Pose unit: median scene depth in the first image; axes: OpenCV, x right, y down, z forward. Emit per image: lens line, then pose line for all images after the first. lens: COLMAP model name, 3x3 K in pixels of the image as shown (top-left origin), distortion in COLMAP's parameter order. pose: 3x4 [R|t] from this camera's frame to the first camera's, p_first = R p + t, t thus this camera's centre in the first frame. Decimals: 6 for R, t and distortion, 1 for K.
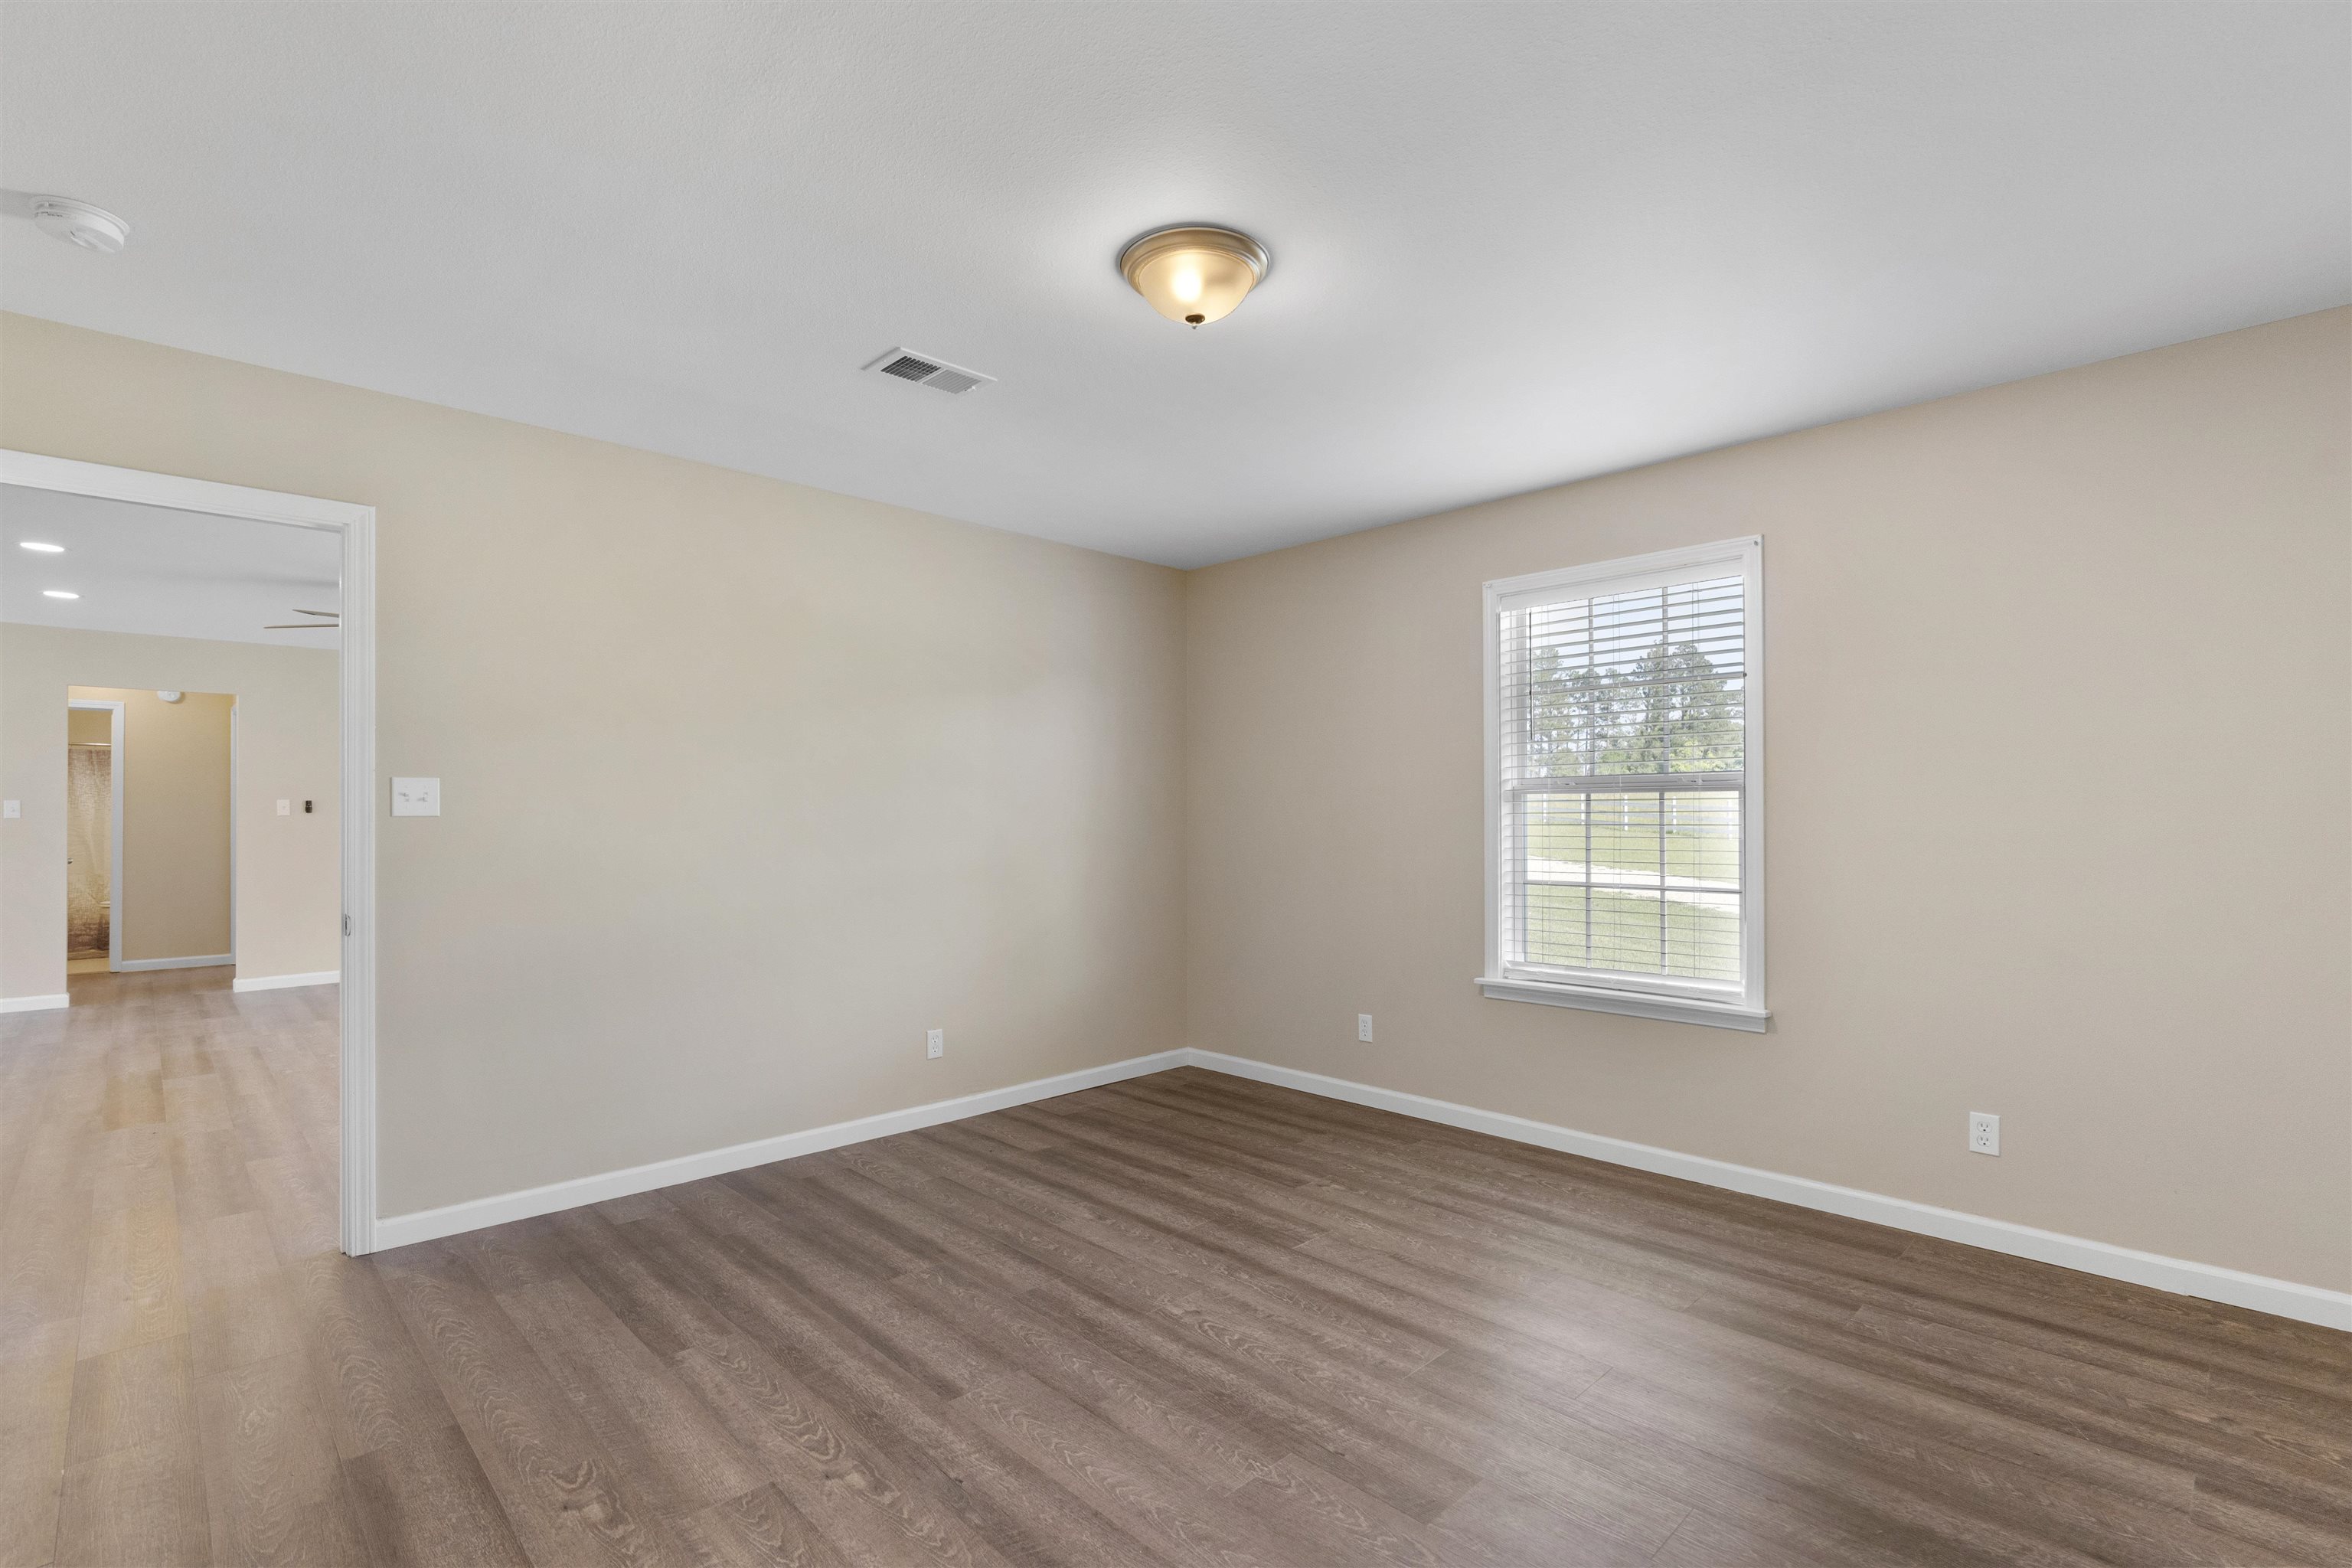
lens RADIAL K [[1081.9, 0, 1146.0], [0, 1081.9, 829.3], [0, 0, 1]] dist [-0.005675, 0.003535]
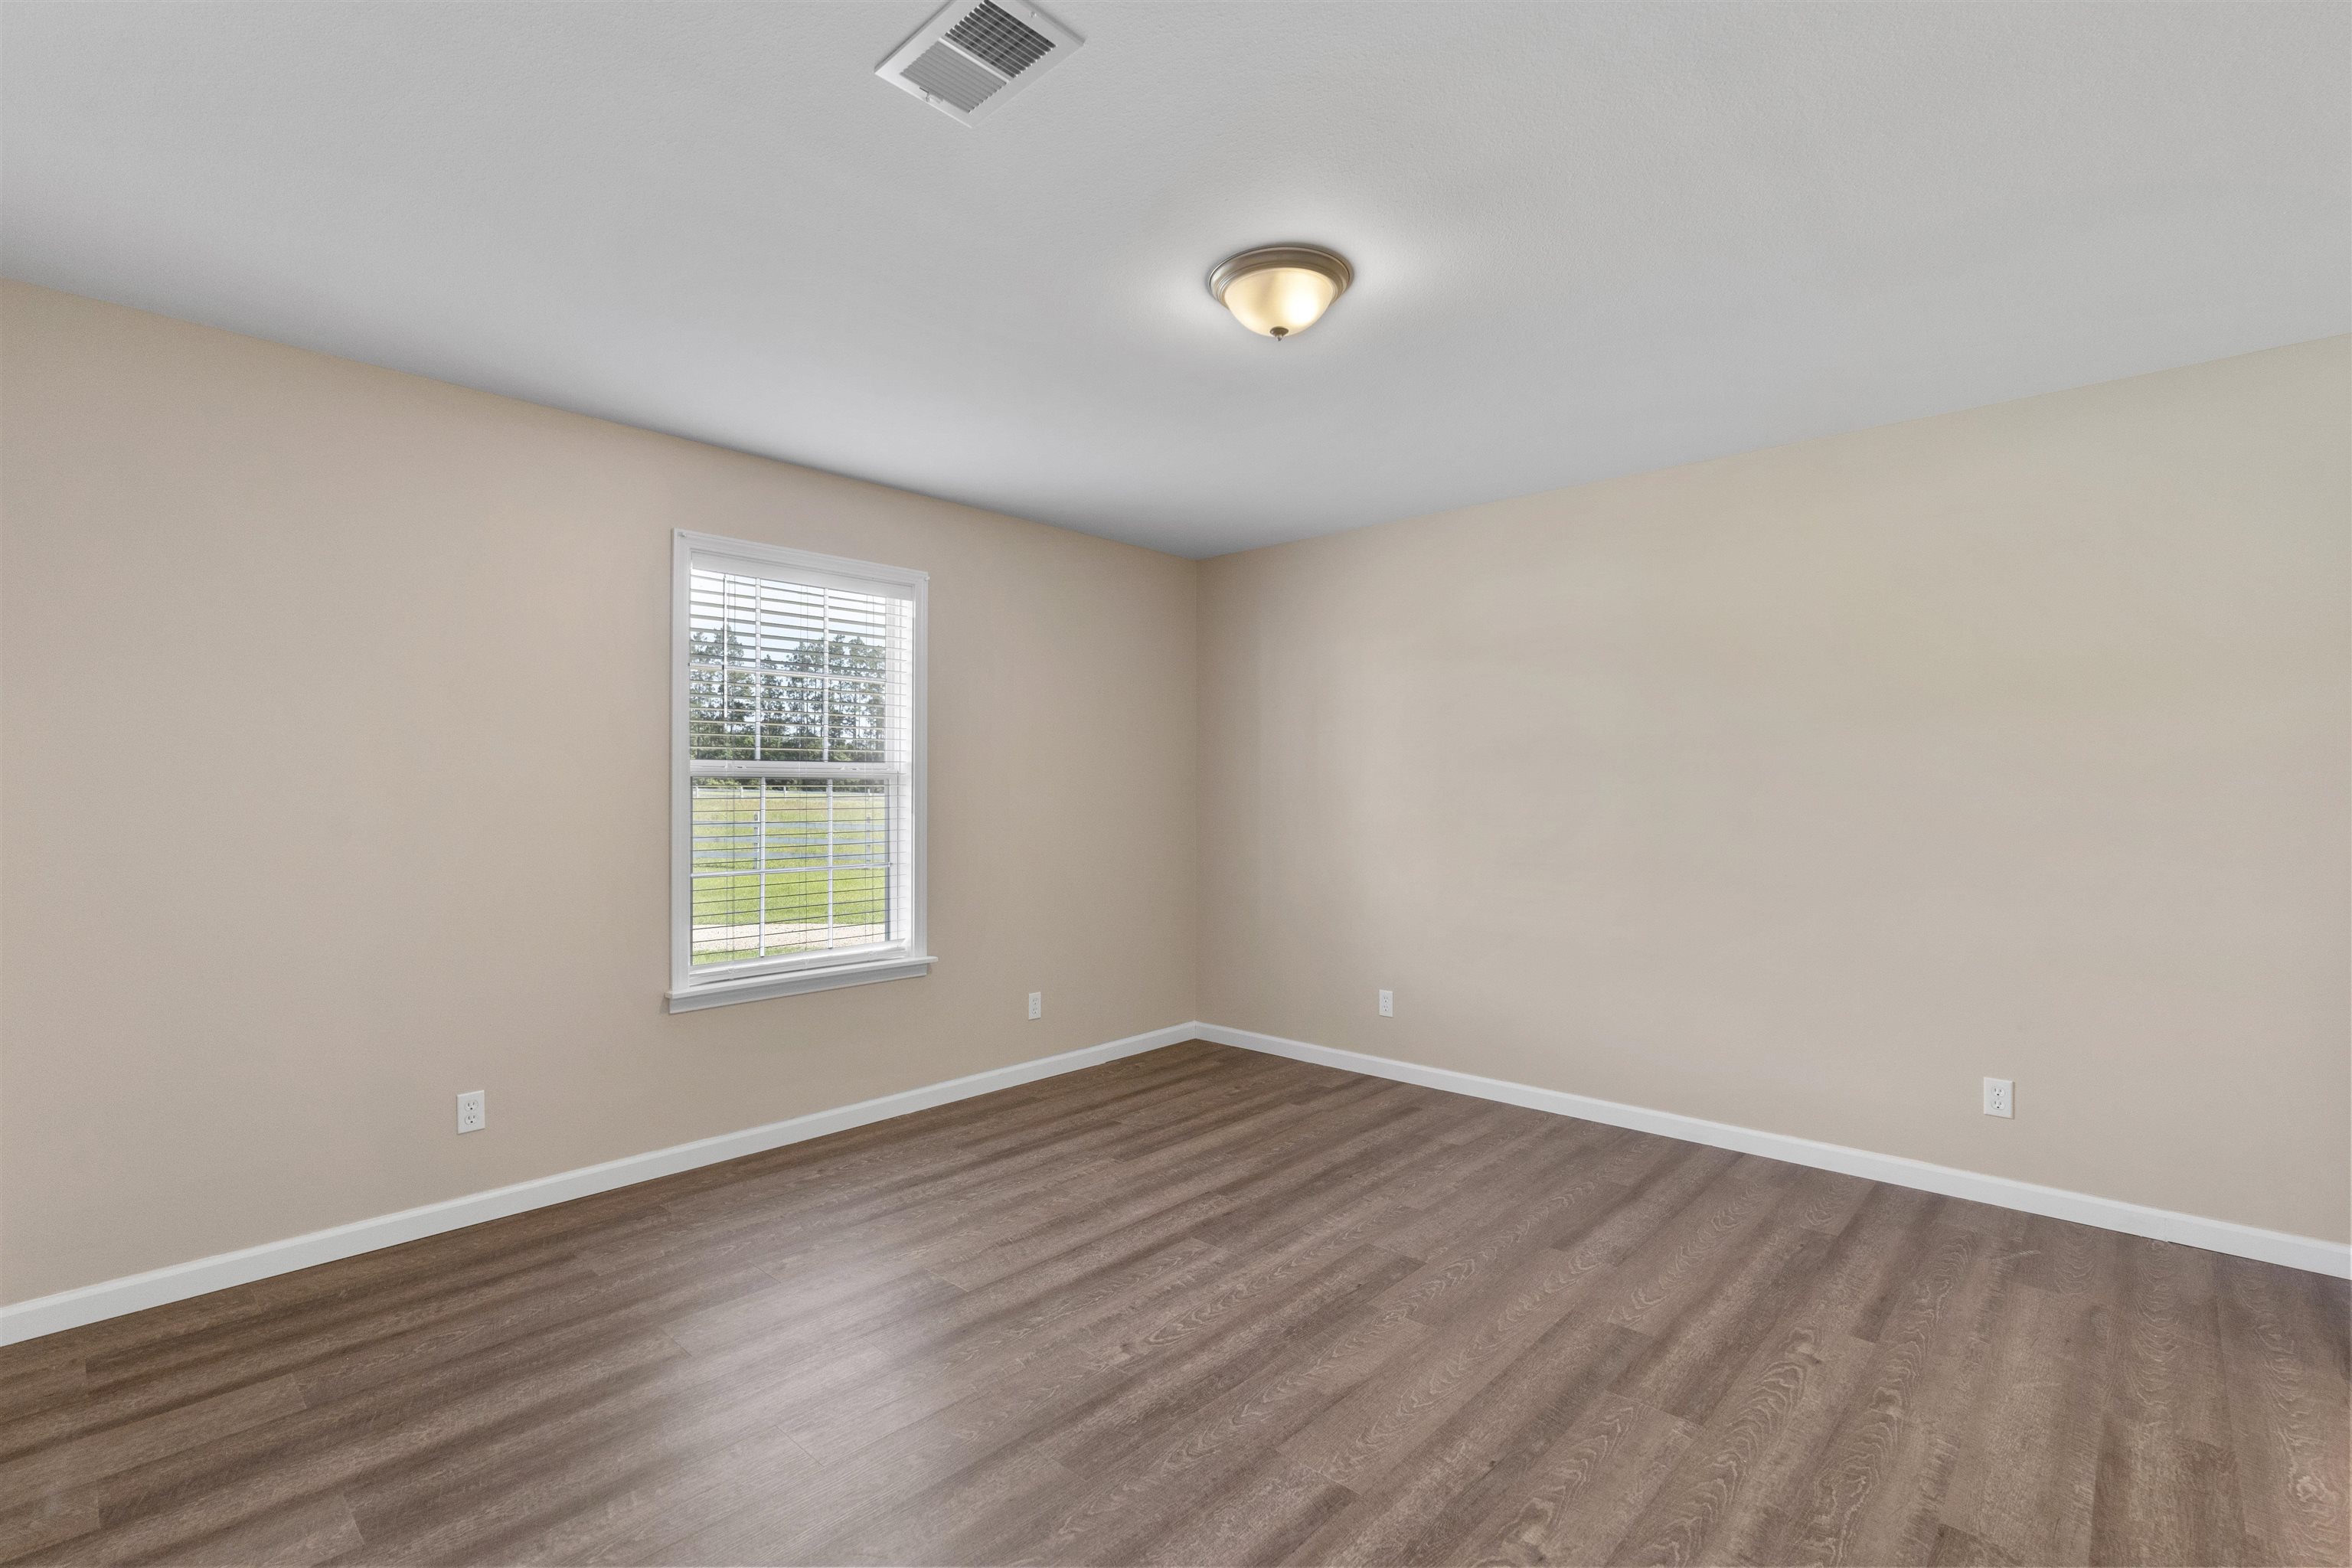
lens RADIAL K [[1081.9, 0, 1176.2], [0, 1081.9, 770.4], [0, 0, 1]] dist [-0.005675, 0.003535]
pose [[-0.078686, 0.026230, 0.996554, -0.805776], [0.016085, 0.999557, -0.025039, -0.010647], [-0.996770, 0.014059, -0.079073, 0.945903]]
